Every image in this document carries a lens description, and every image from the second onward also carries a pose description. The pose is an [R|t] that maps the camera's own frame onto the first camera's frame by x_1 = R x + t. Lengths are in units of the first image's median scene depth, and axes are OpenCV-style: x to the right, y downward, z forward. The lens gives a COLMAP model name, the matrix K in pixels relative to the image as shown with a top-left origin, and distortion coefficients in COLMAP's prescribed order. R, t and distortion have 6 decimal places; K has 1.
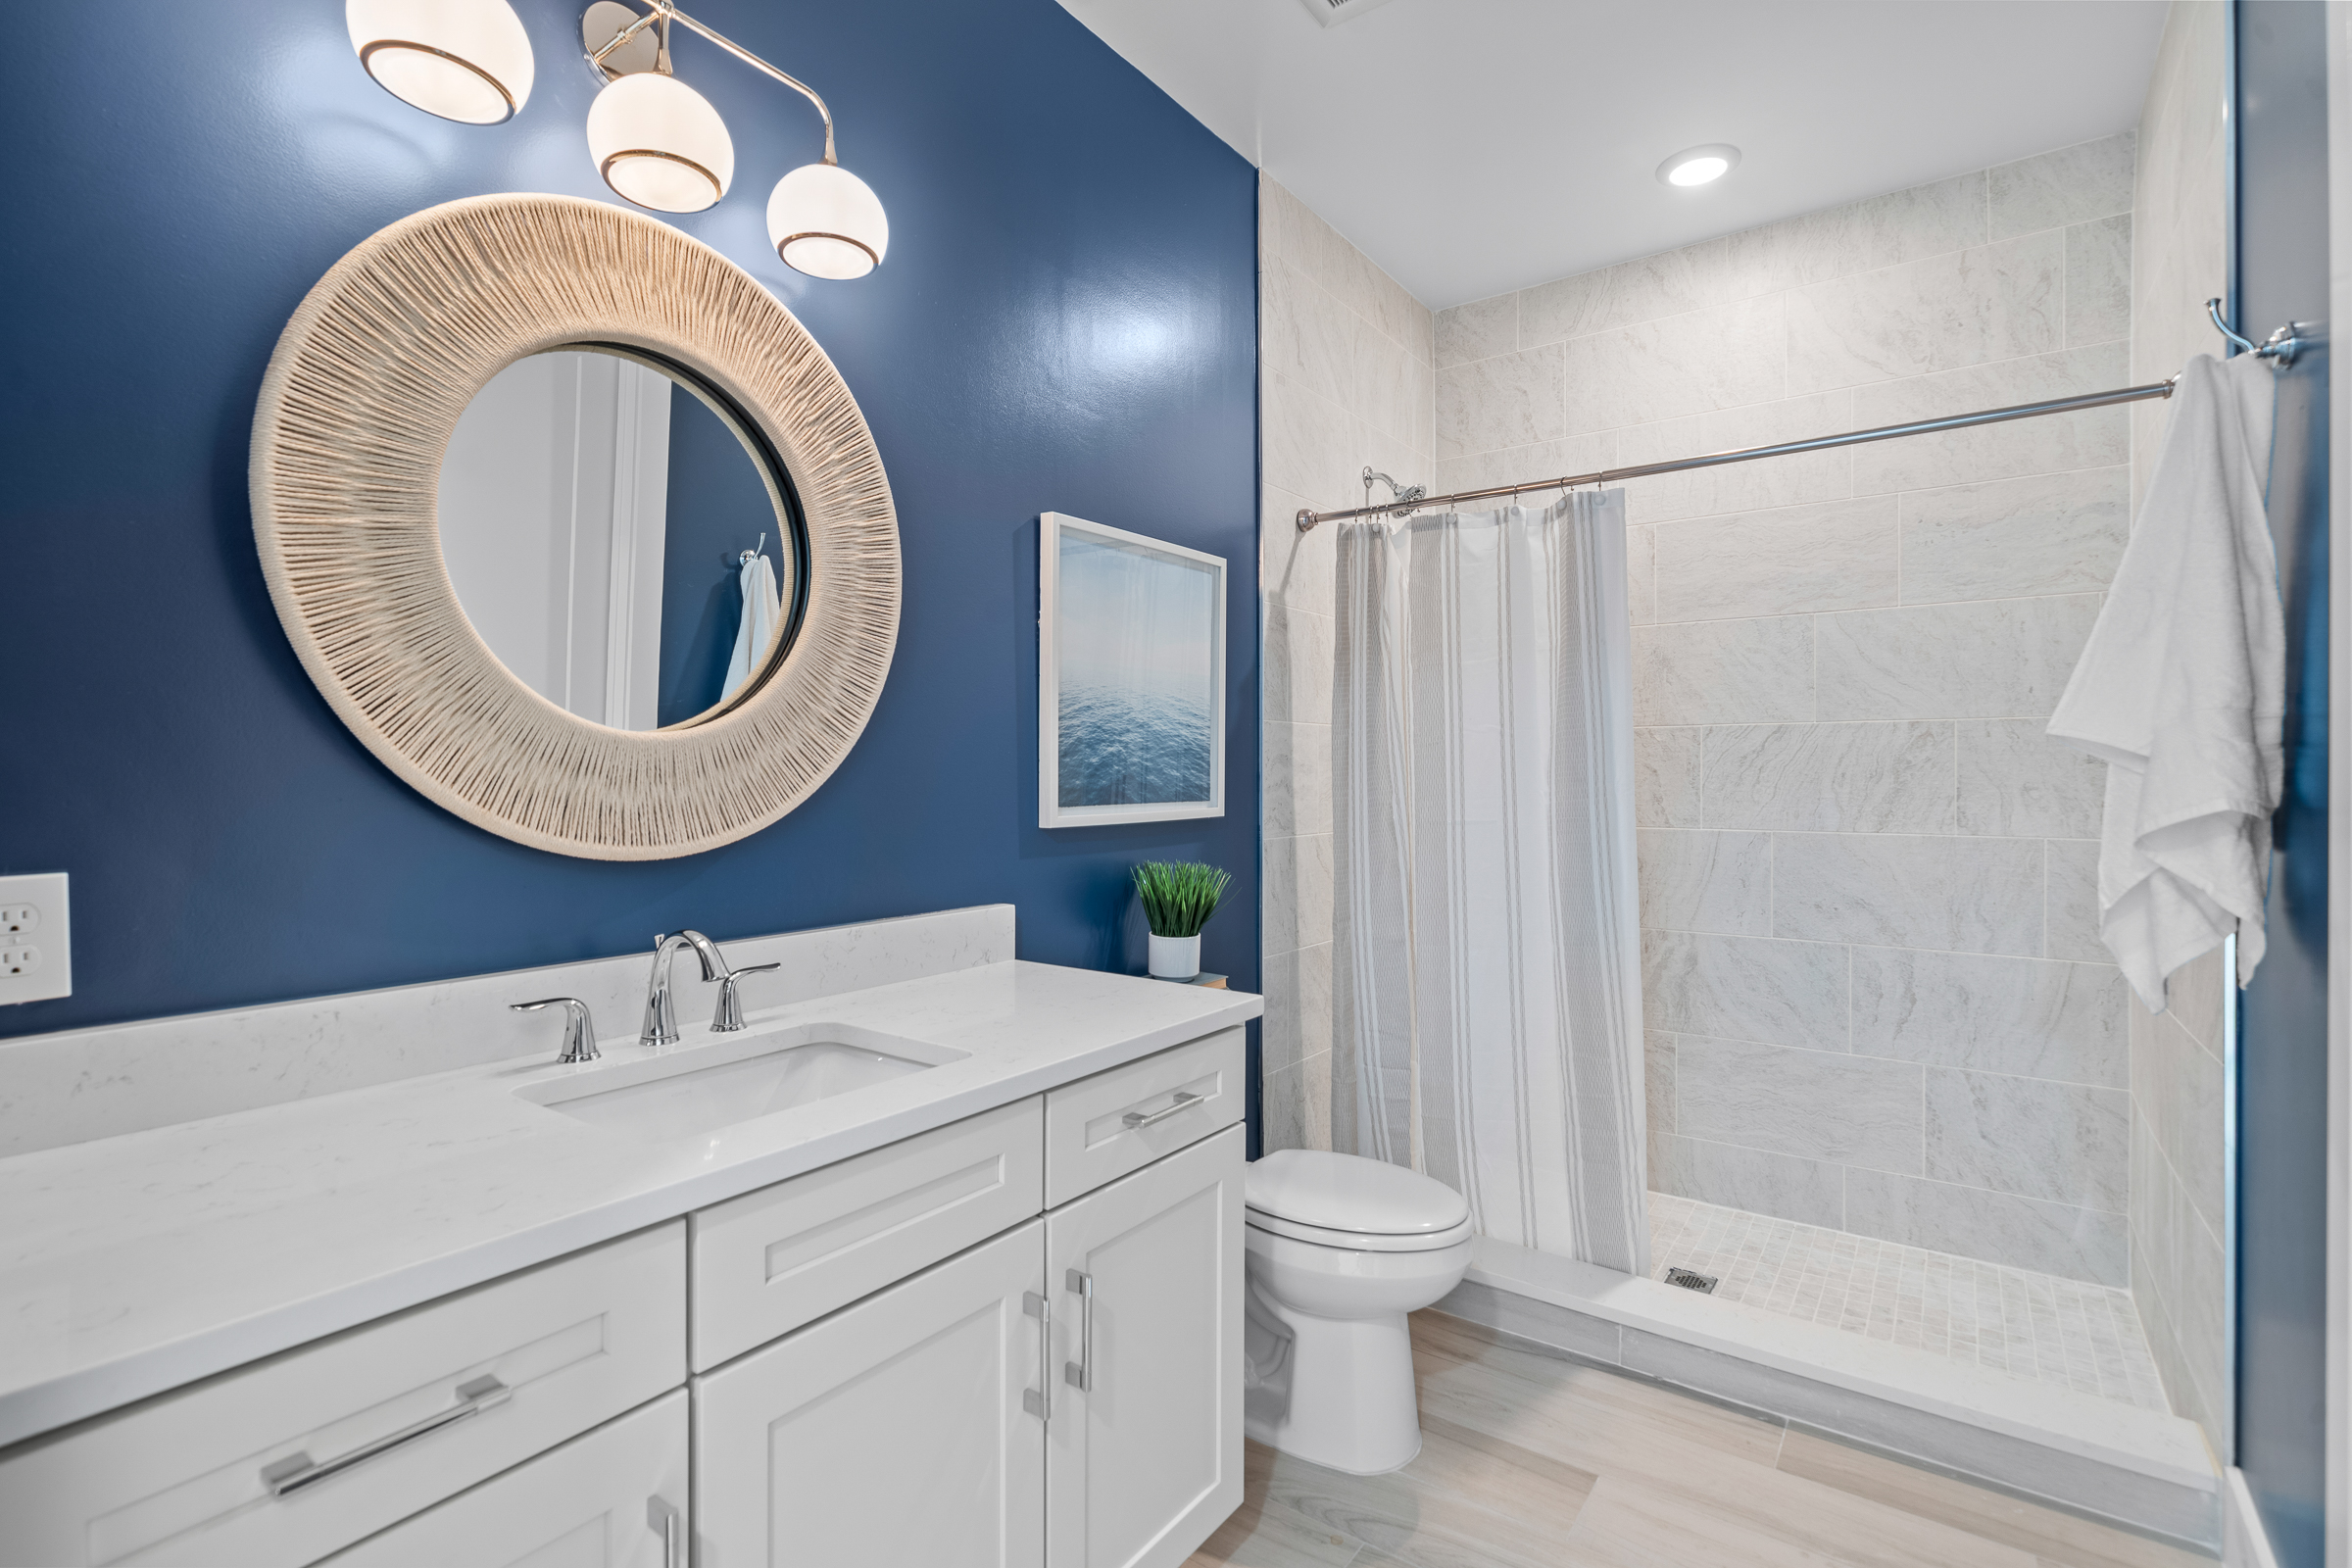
lens RADIAL K [[1098.0, 0, 1172.0], [0, 1098.0, 771.4], [0, 0, 1]] dist [-0.001926, -0.000023]
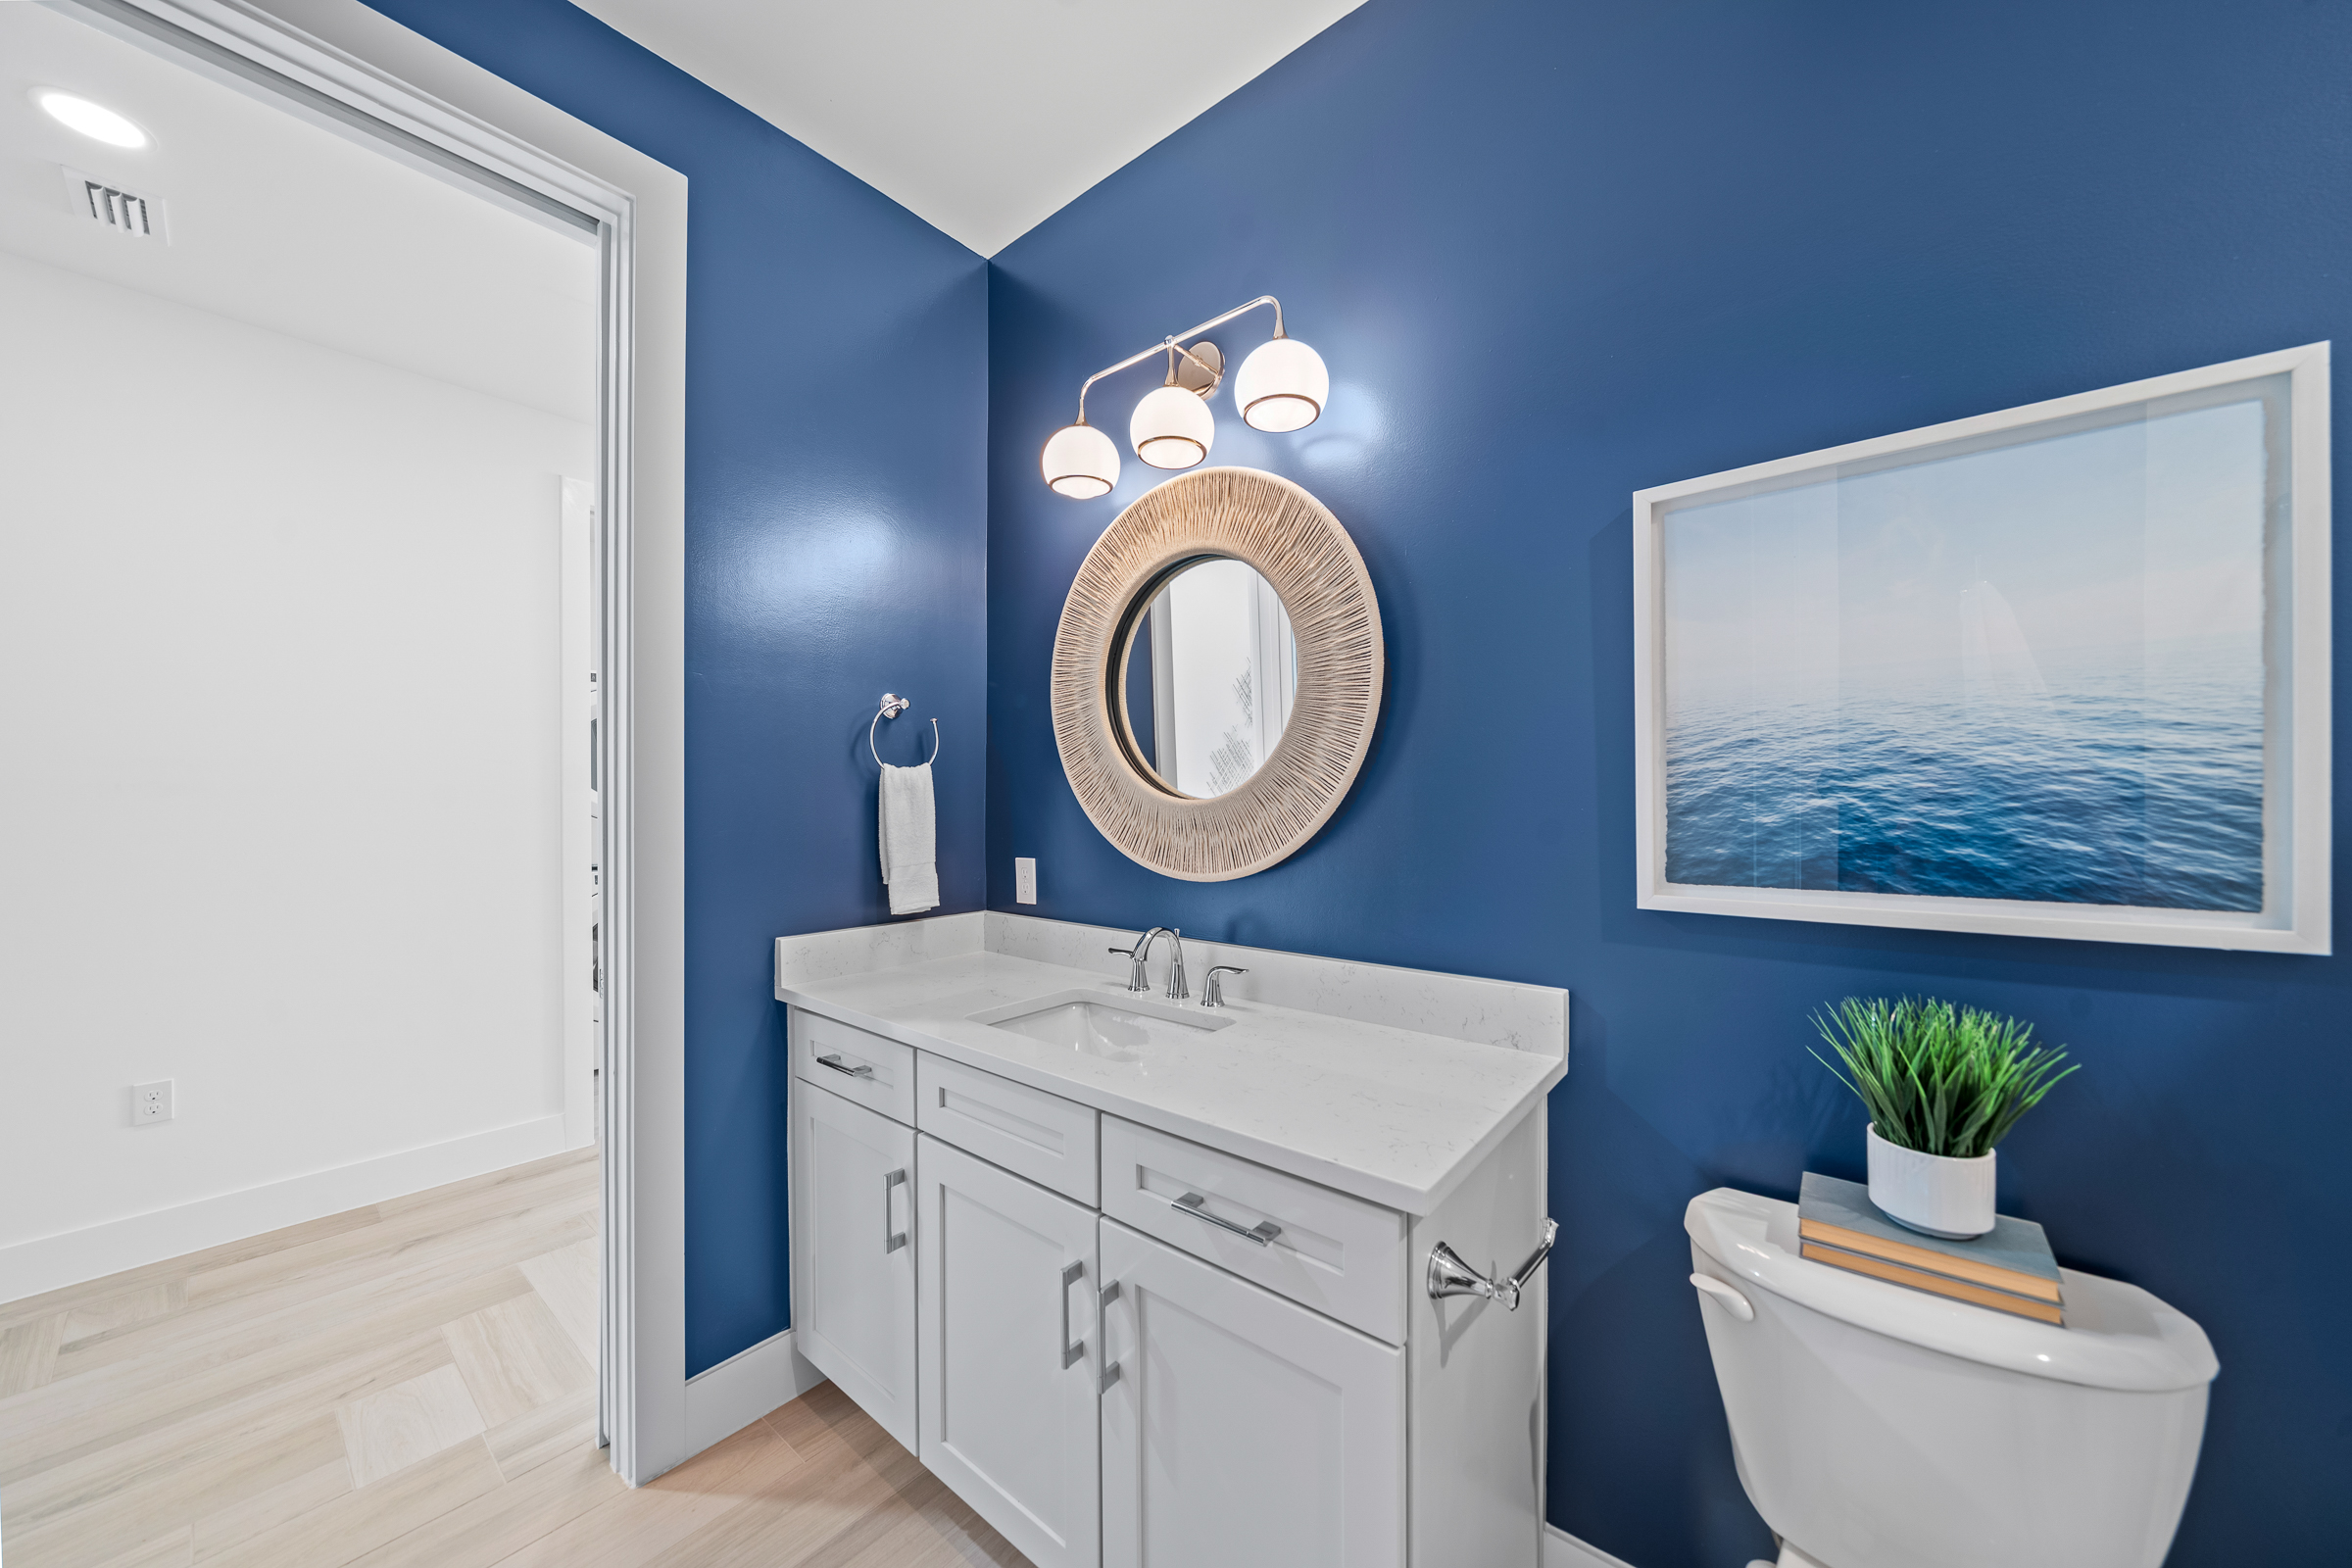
lens RADIAL K [[812.5, 0, 1167.0], [0, 812.5, 804.6], [0, 0, 1]] dist [-0.009468, -0.000030]
pose [[-0.065328, 0.003242, -0.997859, 0.557838], [0.001872, 0.999993, 0.003127, -0.027401], [0.997862, -0.001664, -0.065334, 0.849703]]
